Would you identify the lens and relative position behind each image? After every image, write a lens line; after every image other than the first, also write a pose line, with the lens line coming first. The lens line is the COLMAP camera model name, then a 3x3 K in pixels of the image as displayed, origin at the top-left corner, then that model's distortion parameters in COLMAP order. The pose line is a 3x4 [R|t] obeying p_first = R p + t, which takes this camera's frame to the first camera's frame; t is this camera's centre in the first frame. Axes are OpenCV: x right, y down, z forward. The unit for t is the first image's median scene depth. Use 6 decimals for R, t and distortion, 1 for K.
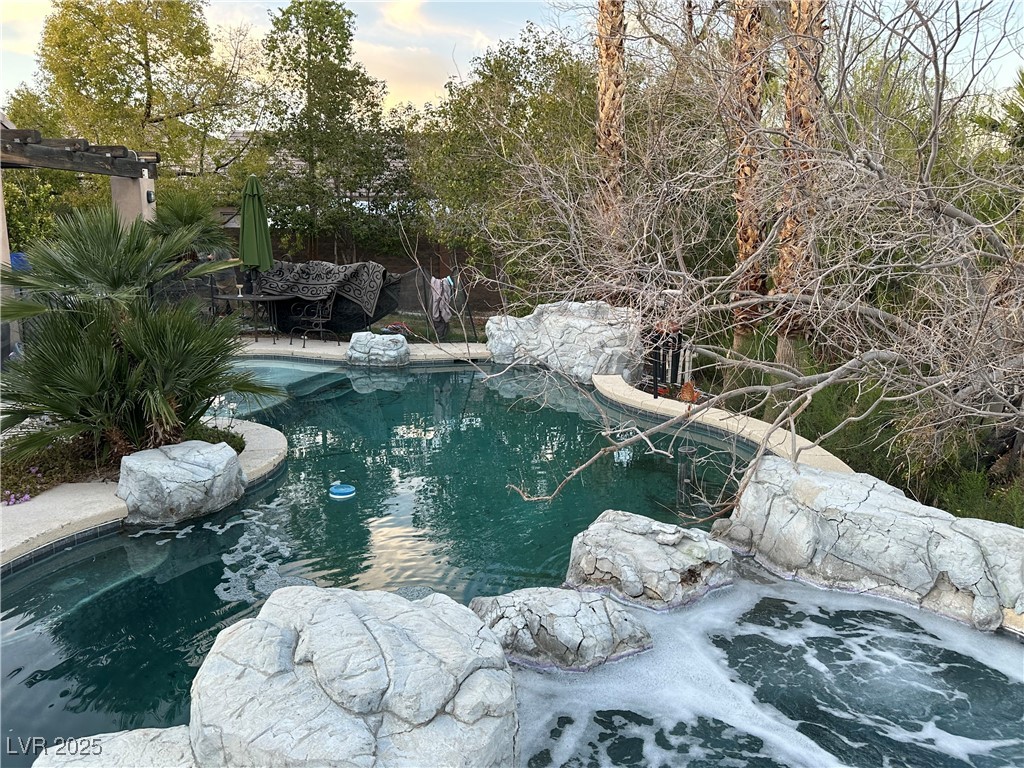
lens RADIAL K [[804.5, 0, 508.0], [0, 804.5, 387.8], [0, 0, 1]] dist [0.084981, -0.121631]
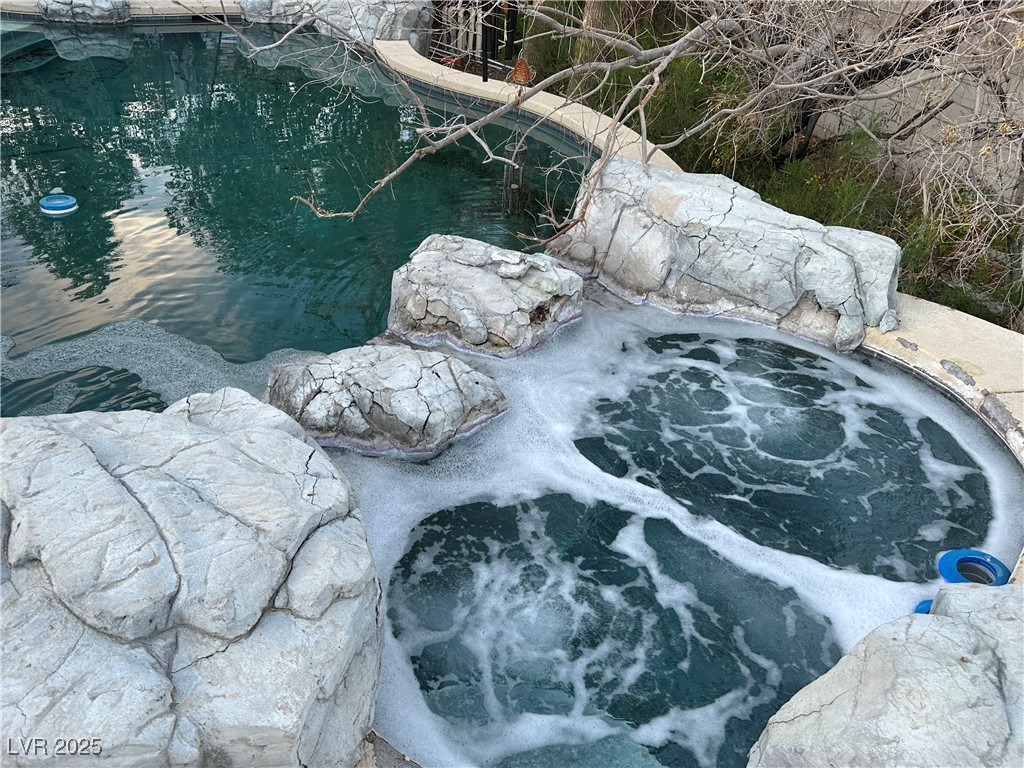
lens RADIAL K [[804.5, 0, 508.0], [0, 804.5, 387.8], [0, 0, 1]] dist [0.084981, -0.121631]
pose [[0.963070, -0.097320, 0.251047, -0.023539], [-0.004634, 0.926263, 0.376848, -0.011877], [-0.269210, -0.364095, 0.891606, 0.226330]]
